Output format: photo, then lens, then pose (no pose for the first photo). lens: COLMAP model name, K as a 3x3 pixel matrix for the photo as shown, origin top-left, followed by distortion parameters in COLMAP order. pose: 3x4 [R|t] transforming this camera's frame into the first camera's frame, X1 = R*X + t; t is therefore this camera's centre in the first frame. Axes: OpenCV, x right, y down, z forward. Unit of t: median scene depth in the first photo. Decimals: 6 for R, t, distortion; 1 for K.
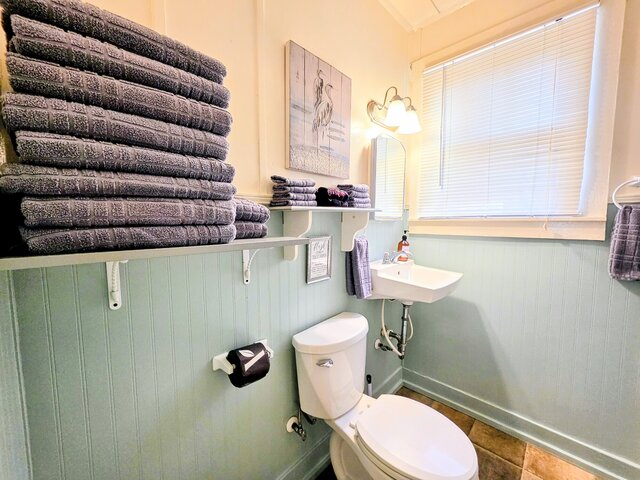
lens RADIAL K [[254.2, 0, 320.0], [0, 254.2, 240.0], [0, 0, 1]] dist [0.003581, 0.000139]
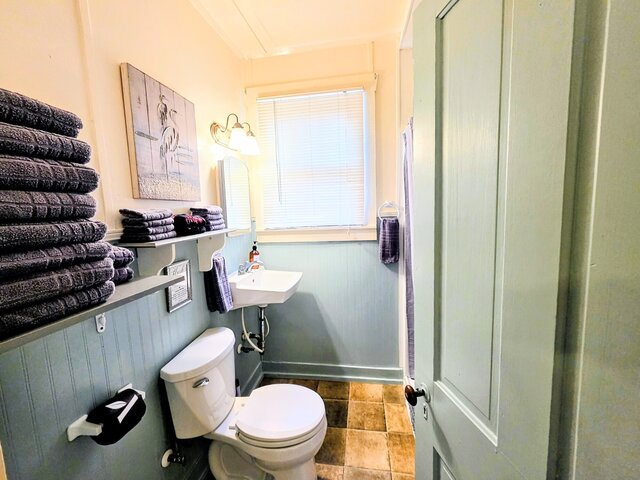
lens RADIAL K [[269.0, 0, 317.2], [0, 269.0, 237.4], [0, 0, 1]] dist [0.001987, -0.000152]
pose [[0.823010, -0.091273, 0.560646, -0.137432], [0.079862, 0.995795, 0.044880, -0.117958], [-0.562385, 0.007838, 0.826838, -0.184045]]
